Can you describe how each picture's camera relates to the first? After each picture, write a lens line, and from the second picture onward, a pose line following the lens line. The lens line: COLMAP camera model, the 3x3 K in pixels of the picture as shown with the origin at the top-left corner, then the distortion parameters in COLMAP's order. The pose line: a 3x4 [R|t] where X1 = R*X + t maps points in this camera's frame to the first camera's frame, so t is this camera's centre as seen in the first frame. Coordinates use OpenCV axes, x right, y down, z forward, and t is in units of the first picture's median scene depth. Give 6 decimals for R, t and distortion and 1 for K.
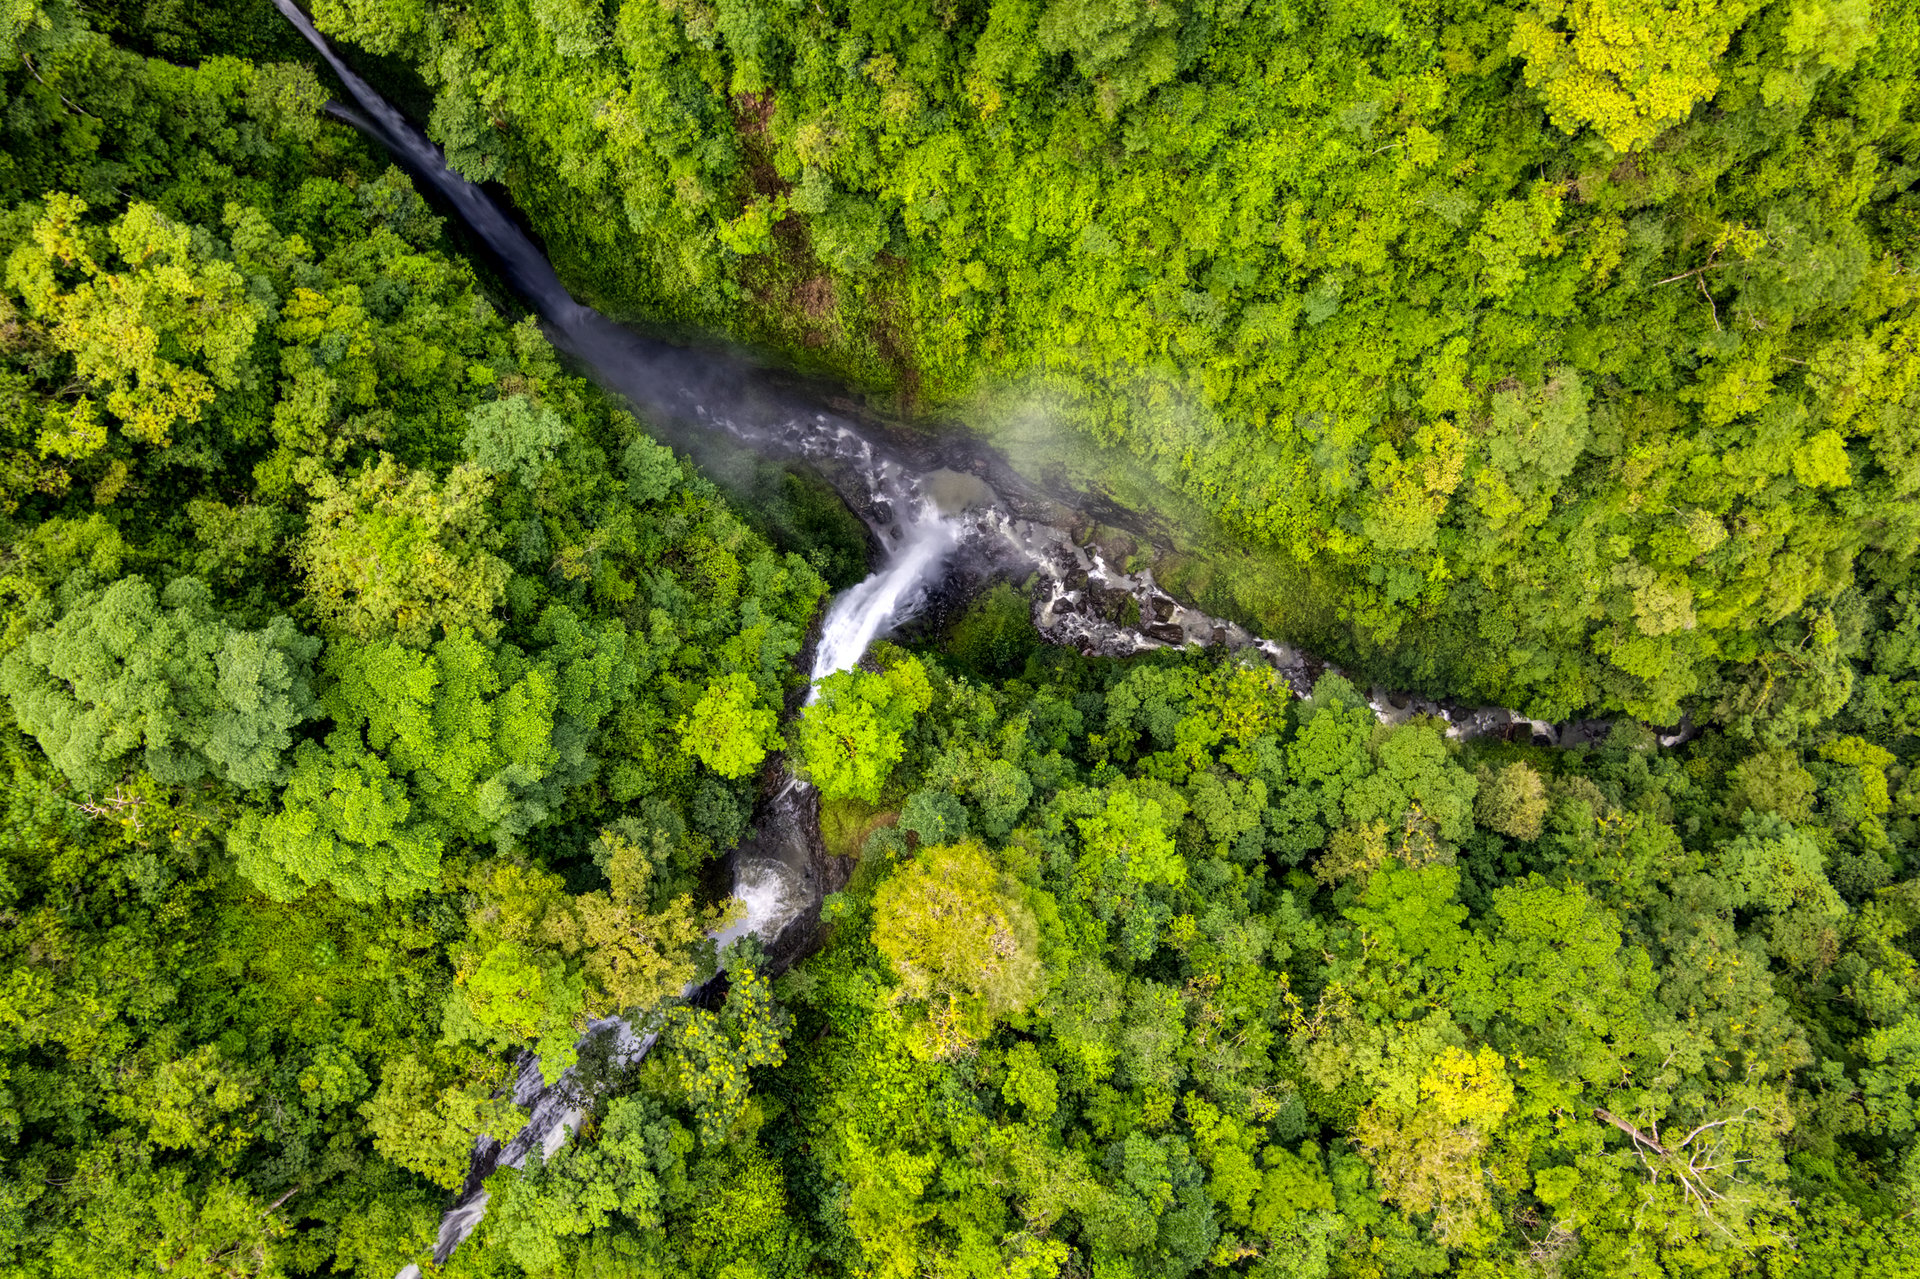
lens RADIAL K [[1230.1, 0, 957.4], [0, 1230.1, 653.2], [0, 0, 1]] dist [-0.081333, 0.074730]
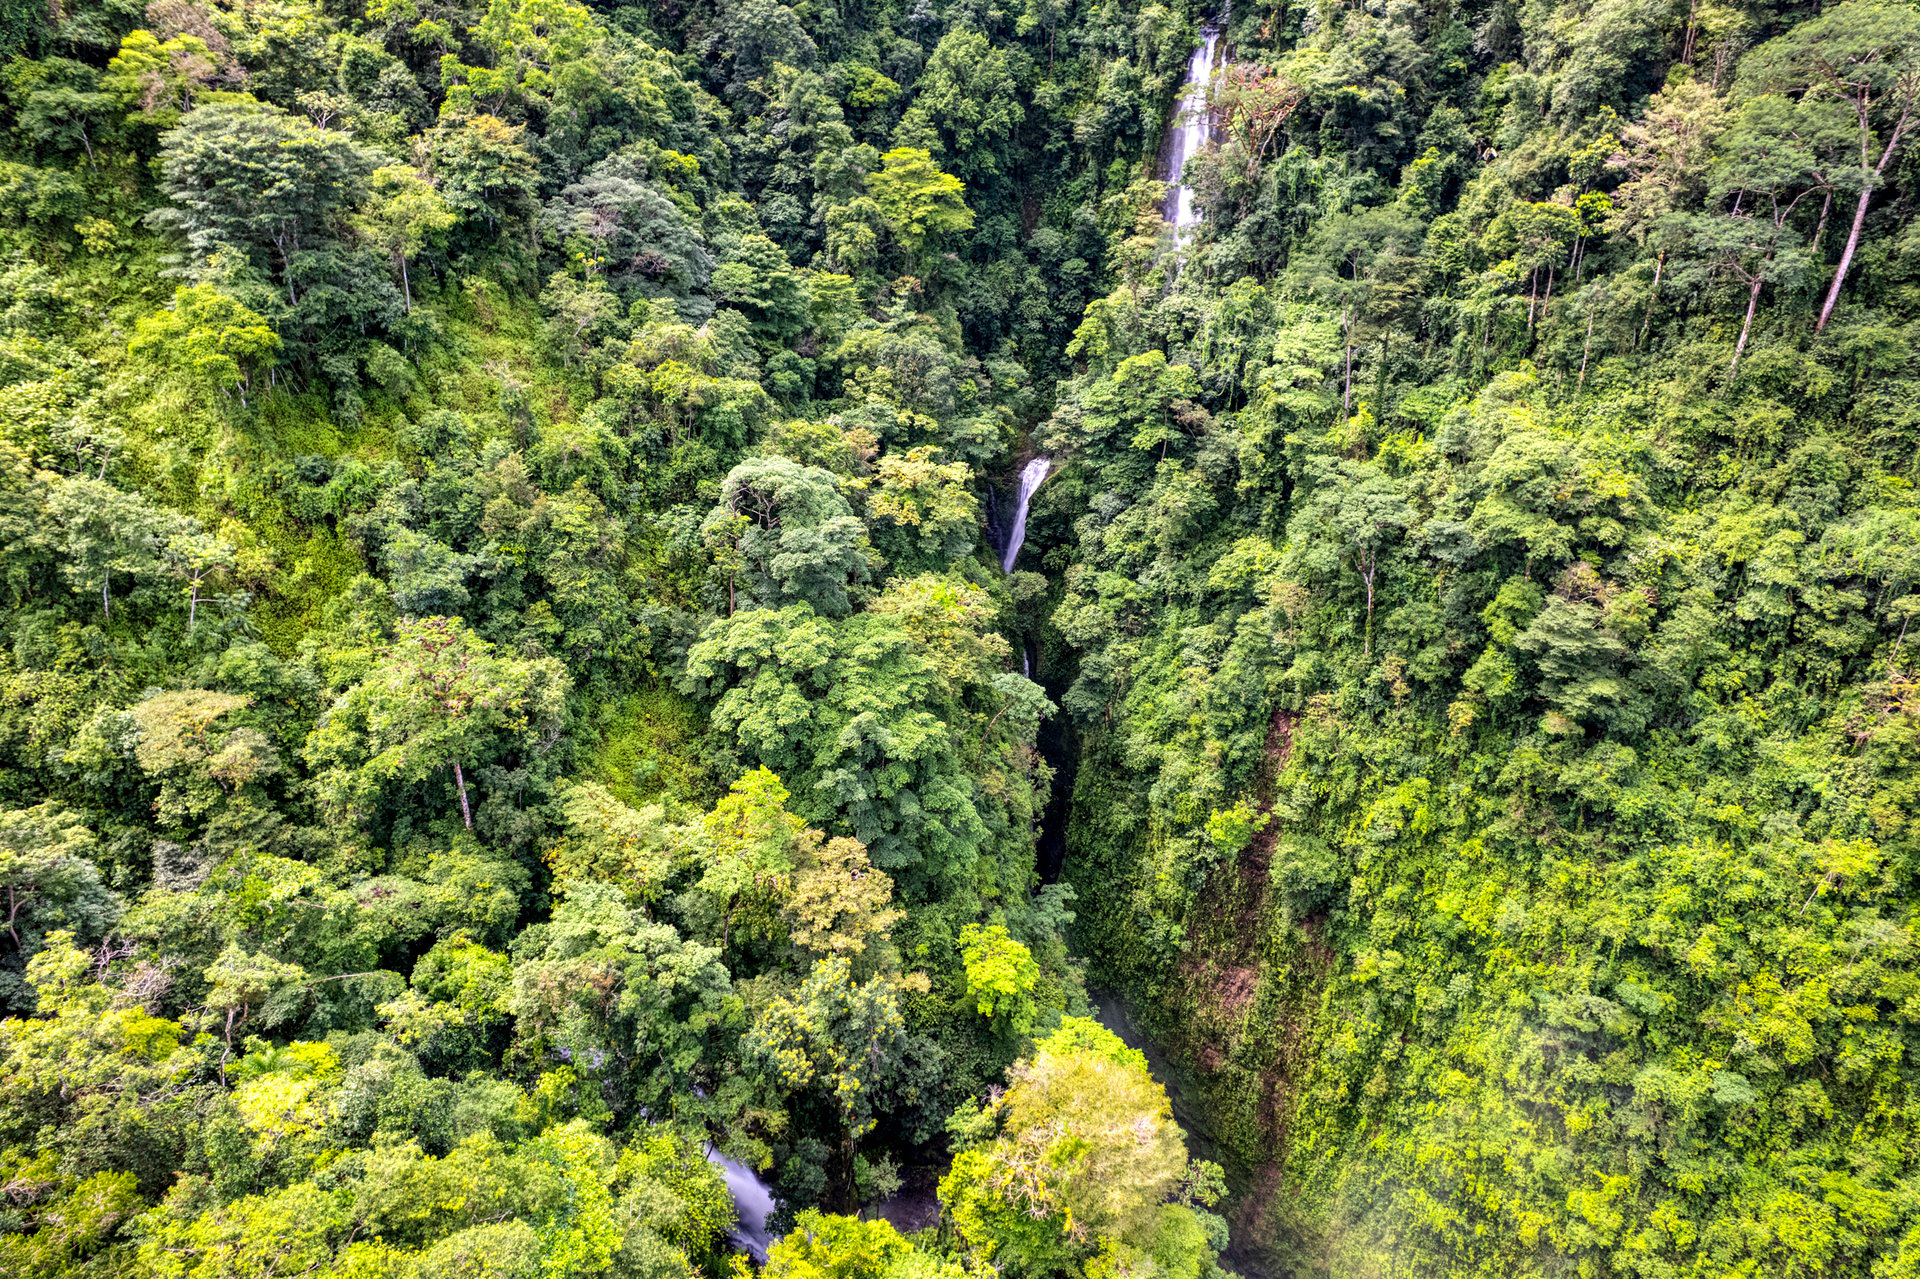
lens RADIAL K [[1230.1, 0, 957.4], [0, 1230.1, 653.2], [0, 0, 1]] dist [-0.081333, 0.074730]
pose [[0.783423, 0.293659, -0.547734, 0.298627], [-0.621481, 0.365683, -0.692848, 0.771748], [-0.003164, 0.883199, 0.468988, 0.320921]]
